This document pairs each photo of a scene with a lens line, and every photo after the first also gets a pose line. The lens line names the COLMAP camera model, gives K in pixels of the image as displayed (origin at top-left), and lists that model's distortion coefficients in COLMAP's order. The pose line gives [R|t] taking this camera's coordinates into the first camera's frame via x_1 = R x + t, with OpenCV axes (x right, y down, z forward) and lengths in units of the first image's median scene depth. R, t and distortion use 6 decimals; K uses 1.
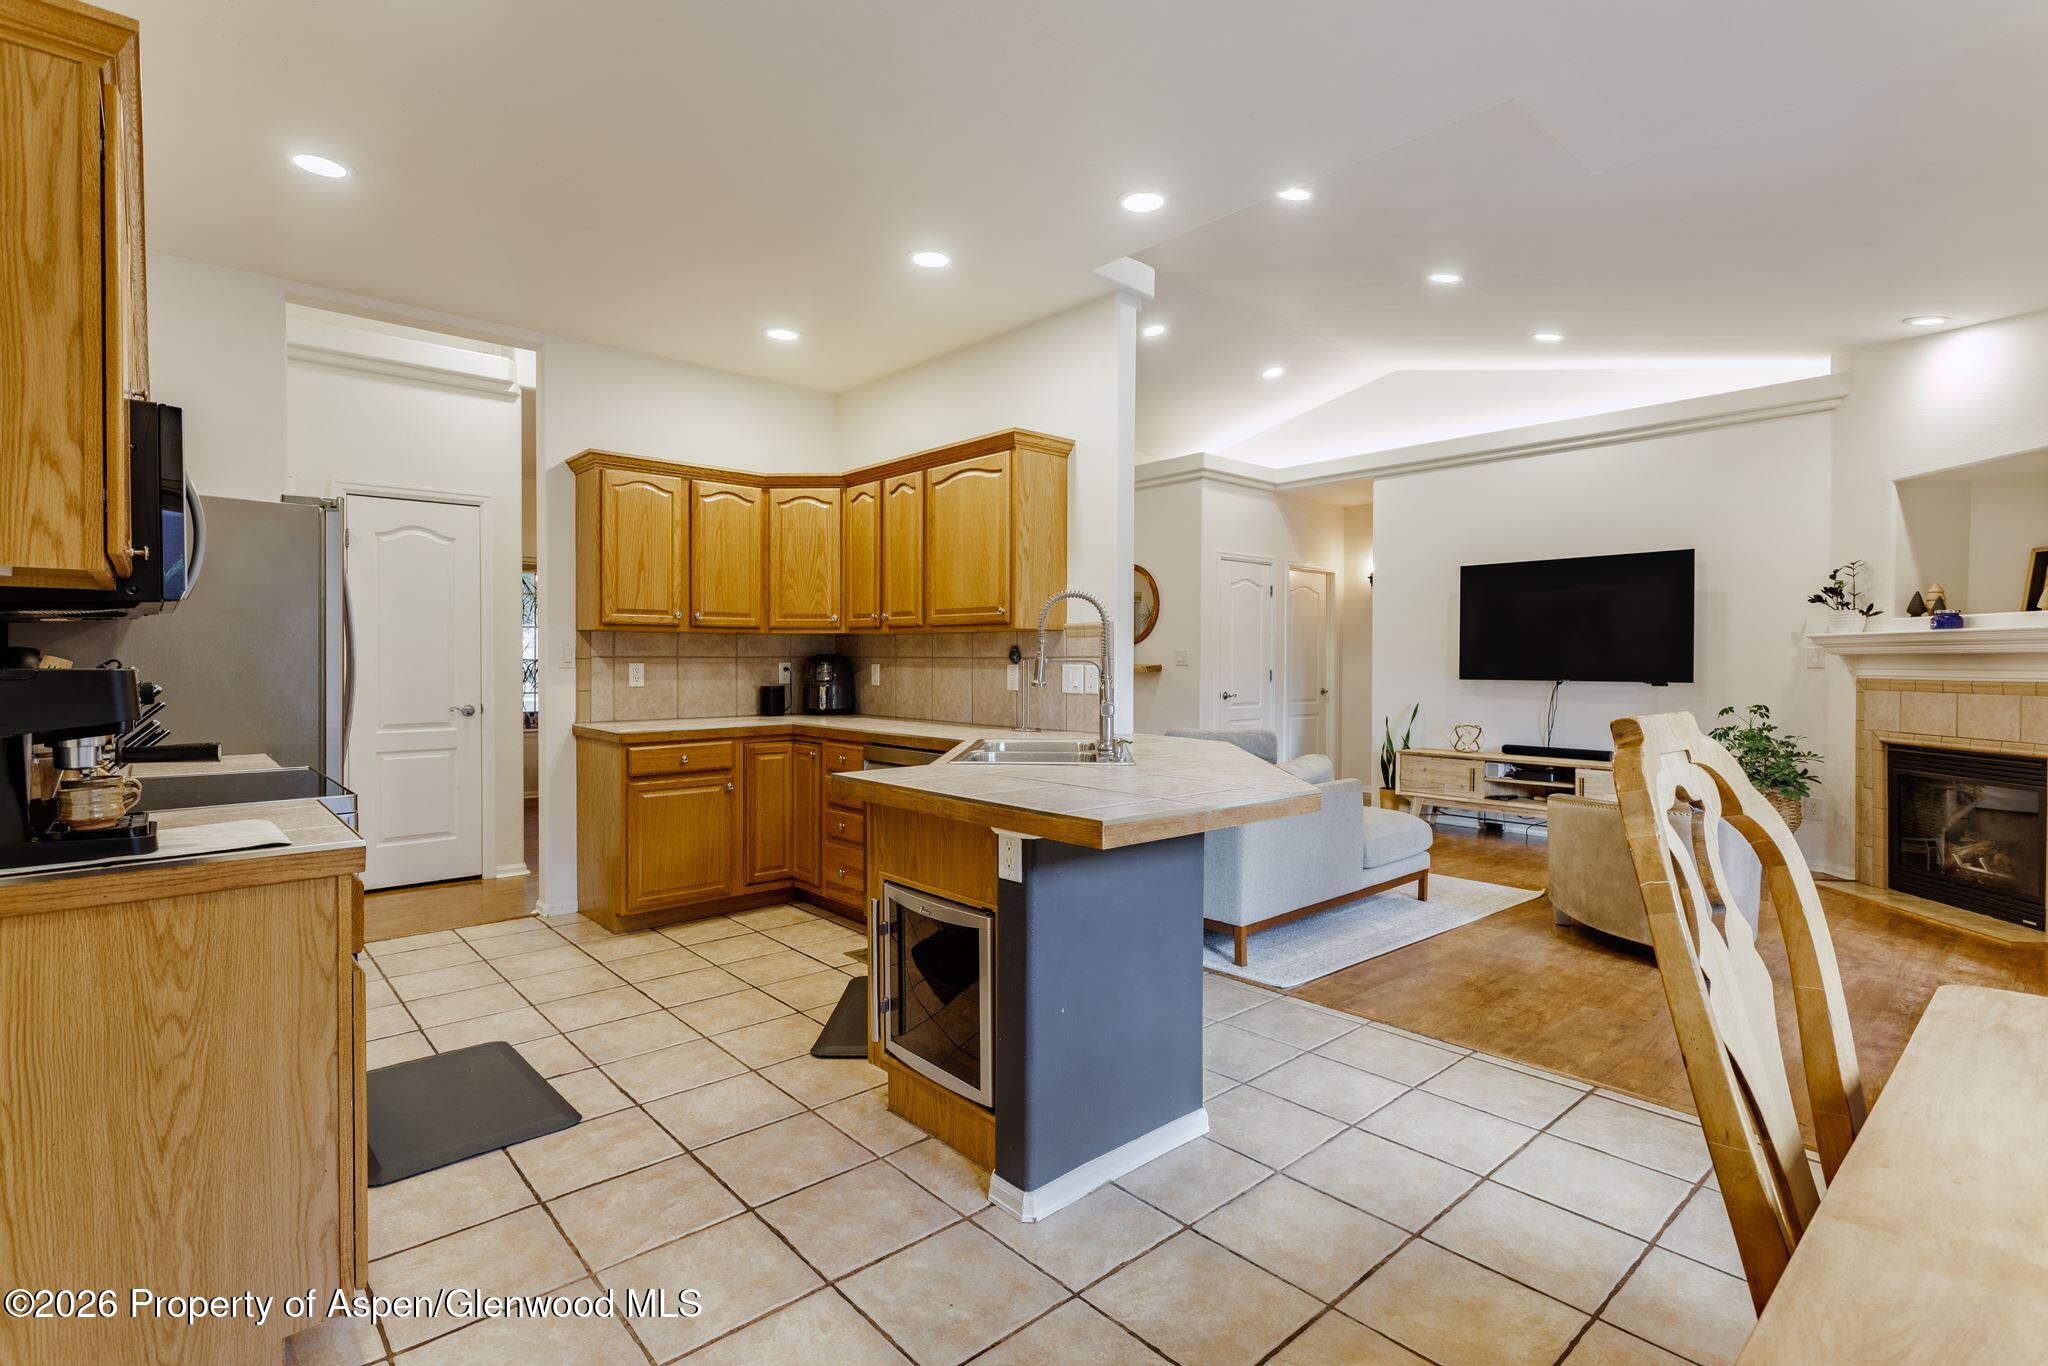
lens RADIAL K [[967.9, 0, 1014.3], [0, 967.9, 669.6], [0, 0, 1]] dist [0.002423, -0.000047]
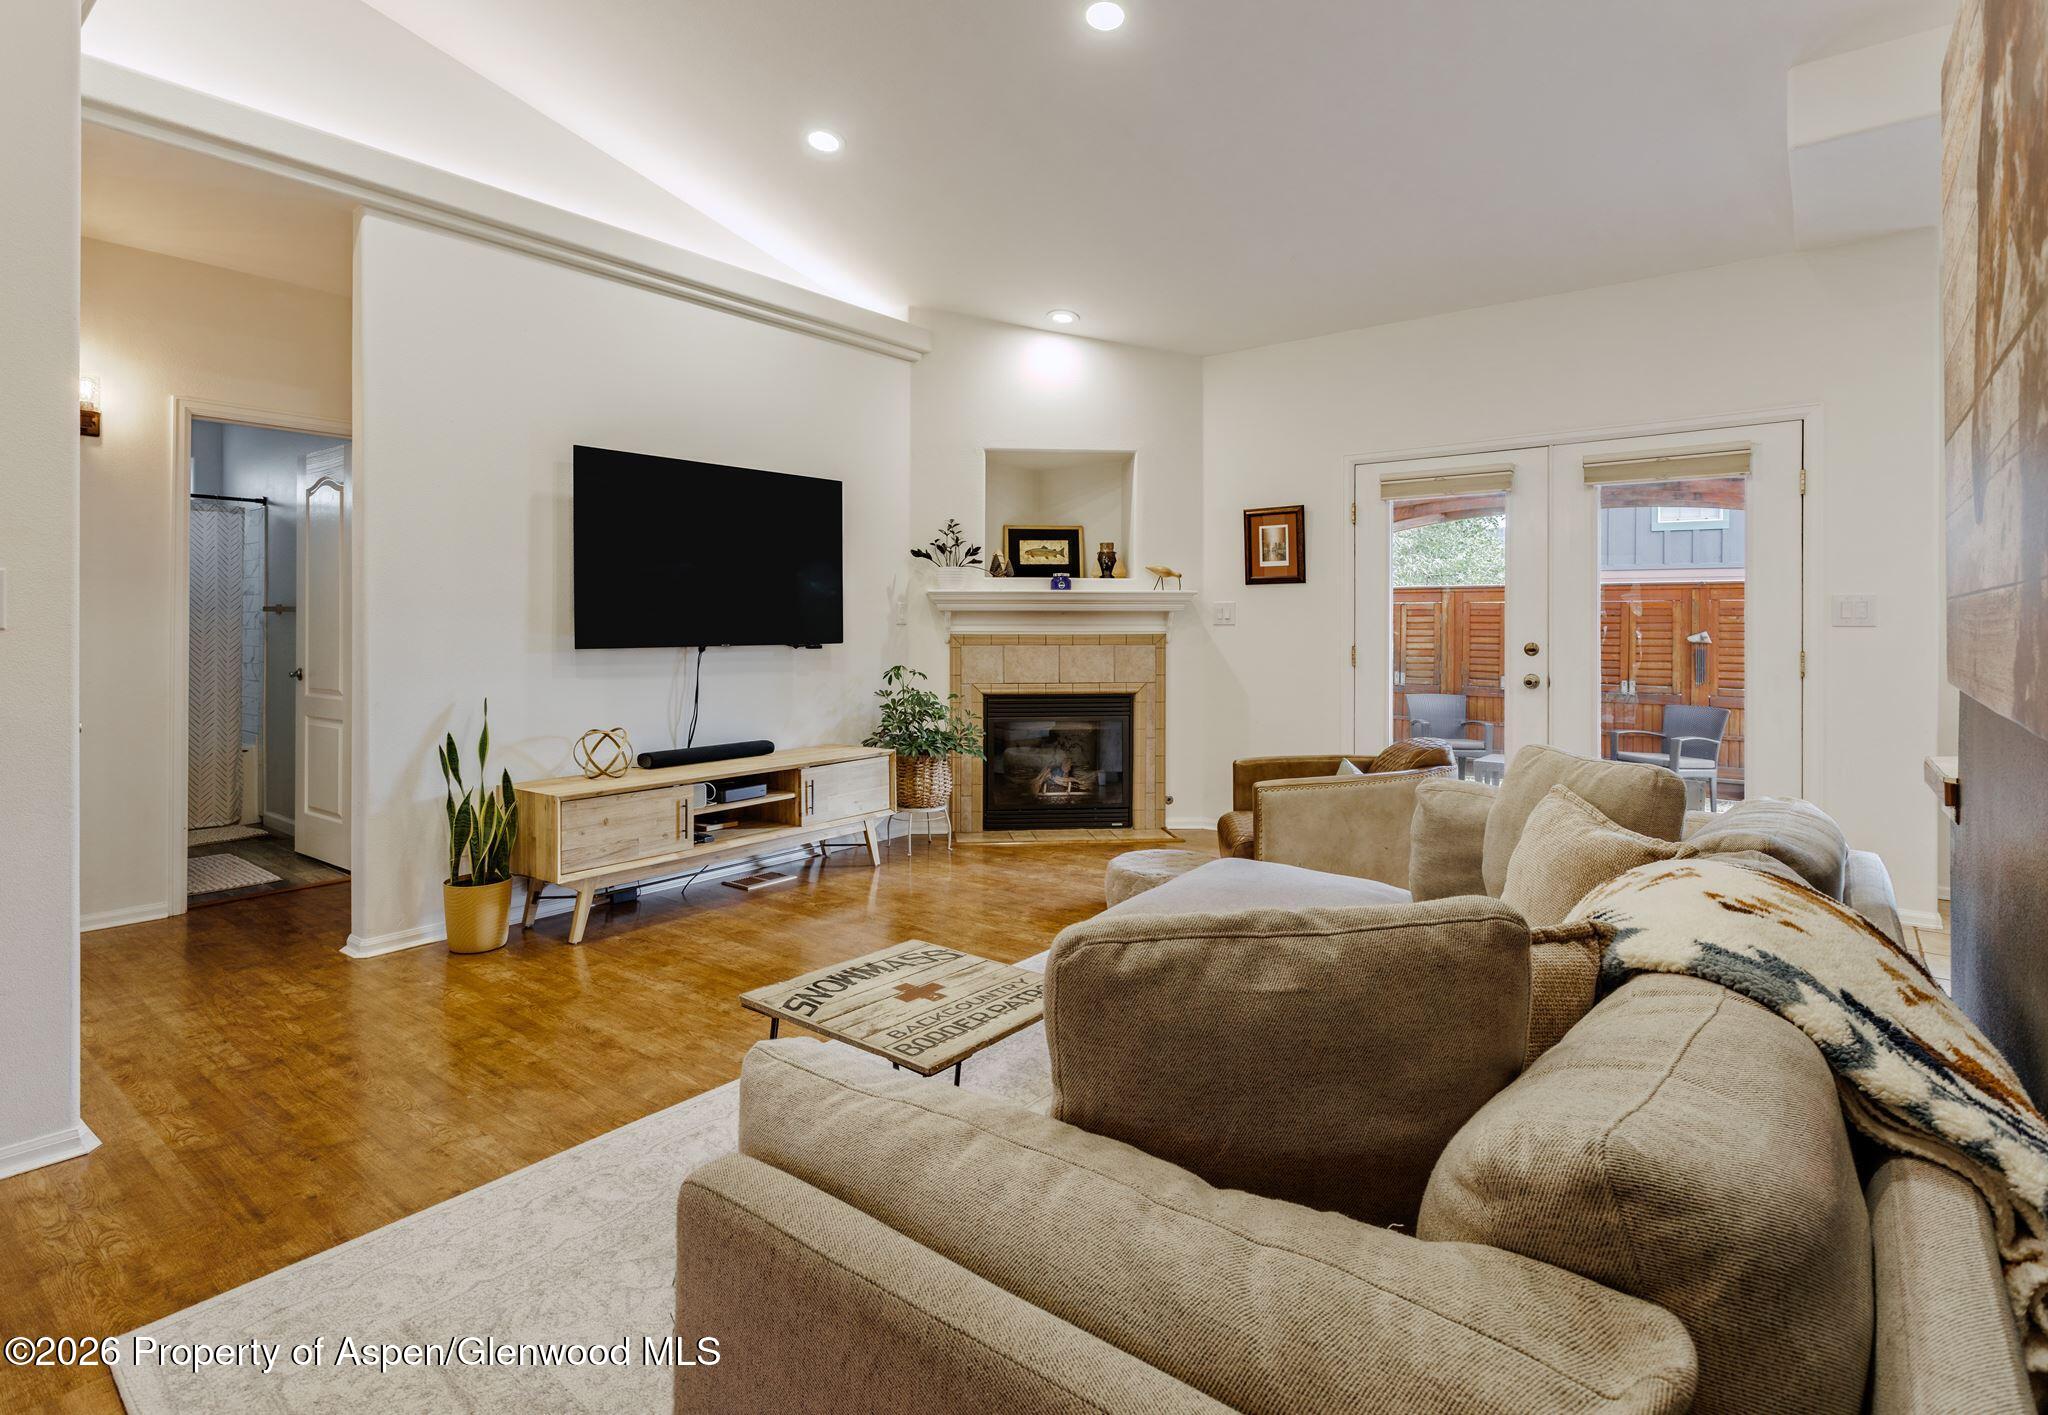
lens RADIAL K [[1025.6, 0, 972.8], [0, 1025.6, 625.4], [0, 0, 1]] dist [0.000131, 0.000327]
pose [[-0.151487, -0.006024, 0.988441, -0.213518], [0.006956, 0.999950, 0.007160, -0.008527], [-0.988435, 0.007960, -0.151437, 1.197901]]
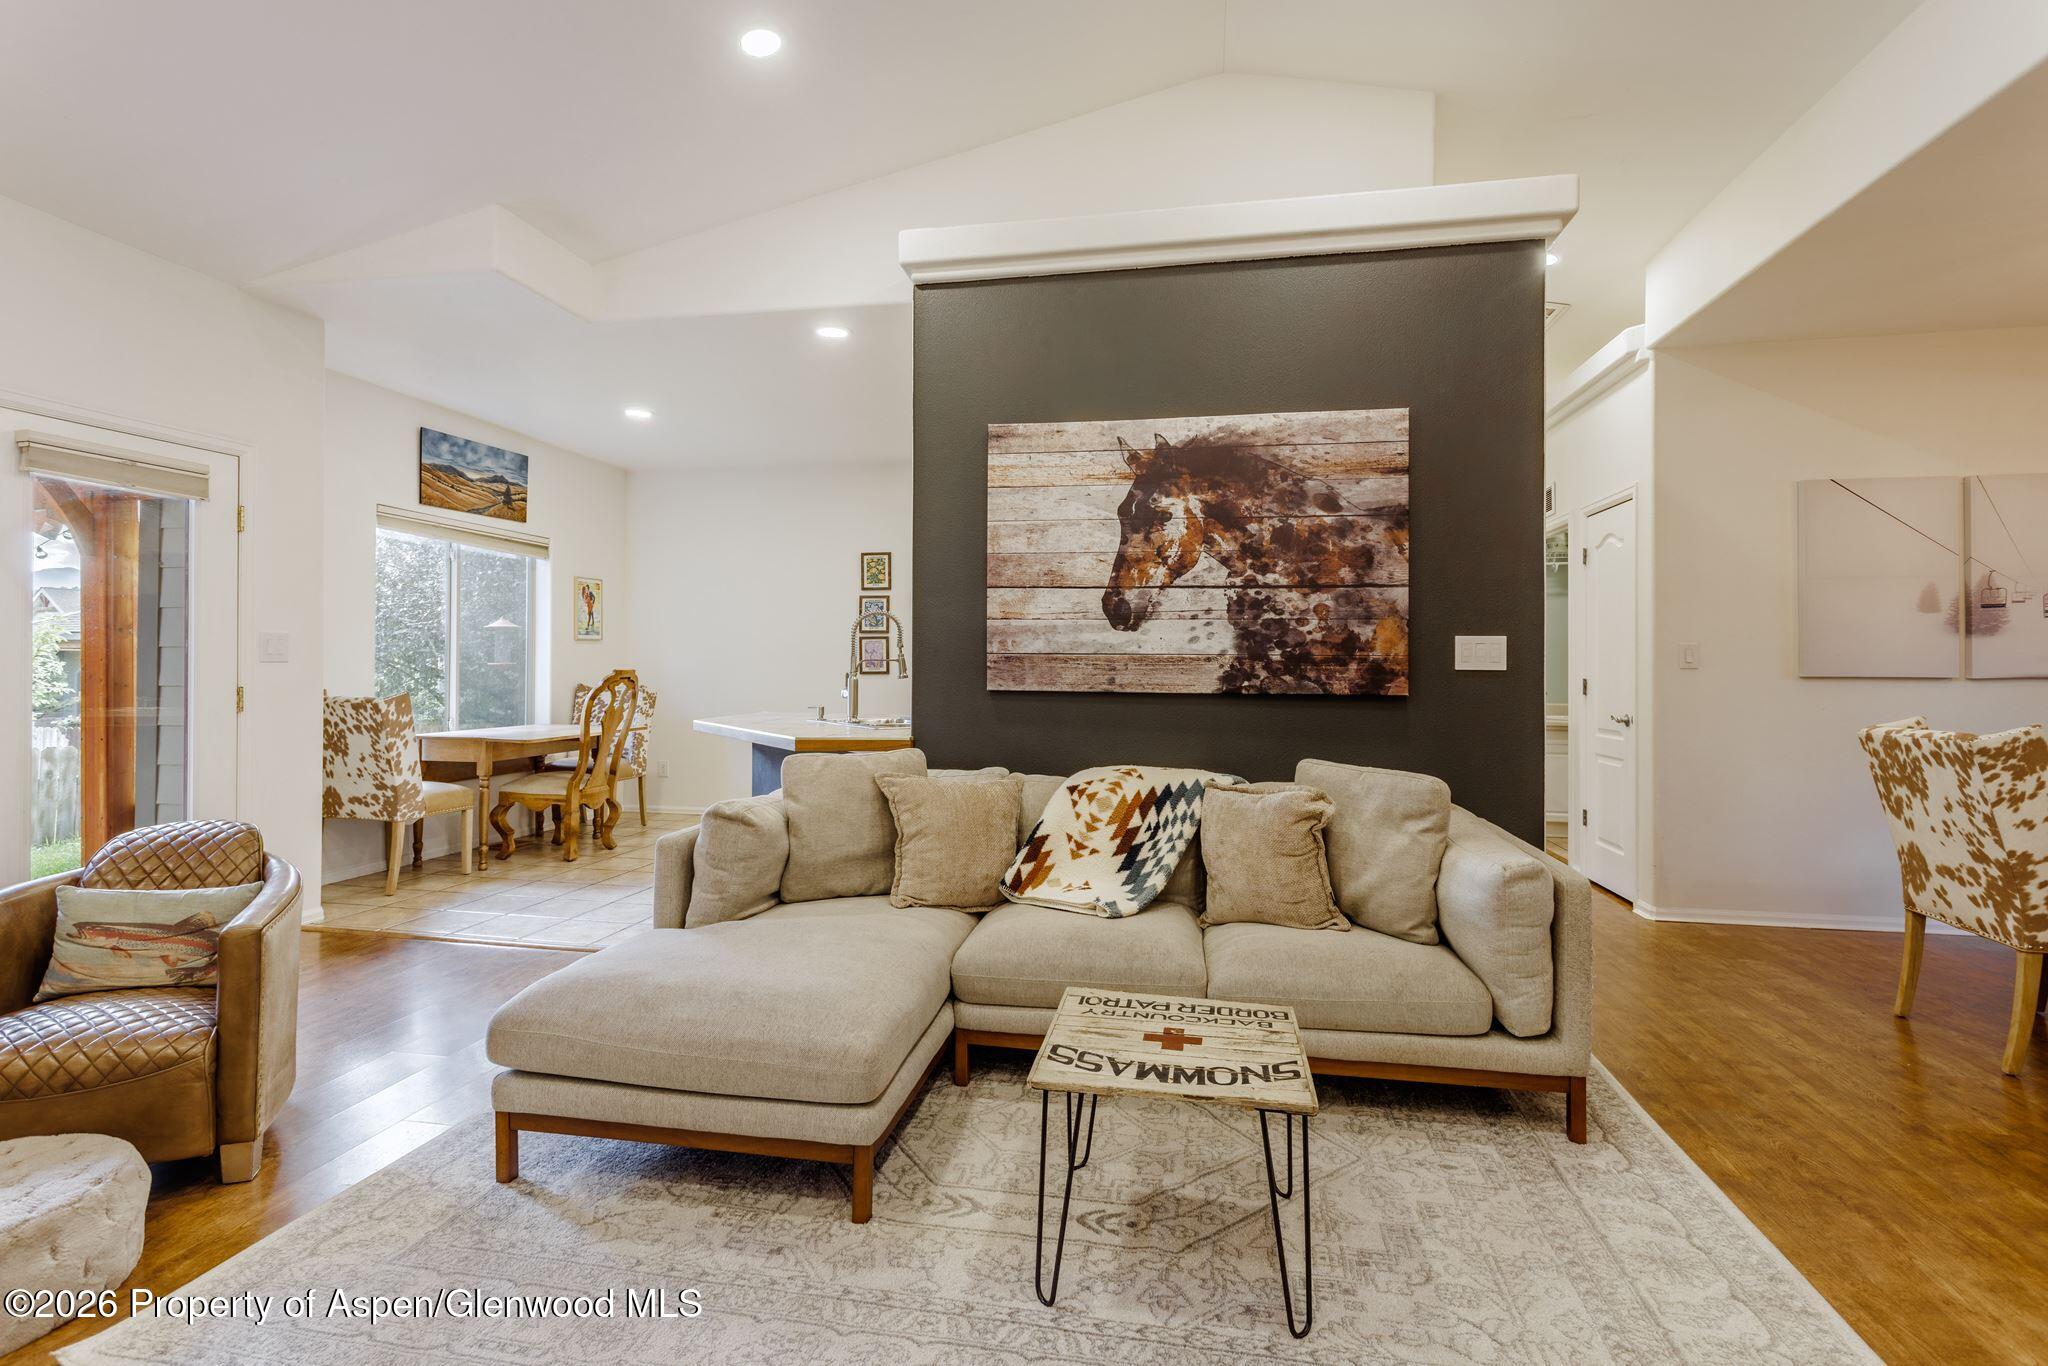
lens RADIAL K [[979.7, 0, 1017.2], [0, 979.7, 656.4], [0, 0, 1]] dist [0.005101, 0.000100]
pose [[-0.789578, -0.014018, -0.613490, 0.491909], [-0.014825, 0.999883, -0.003767, -0.007291], [0.613471, 0.006121, -0.789694, 1.429980]]
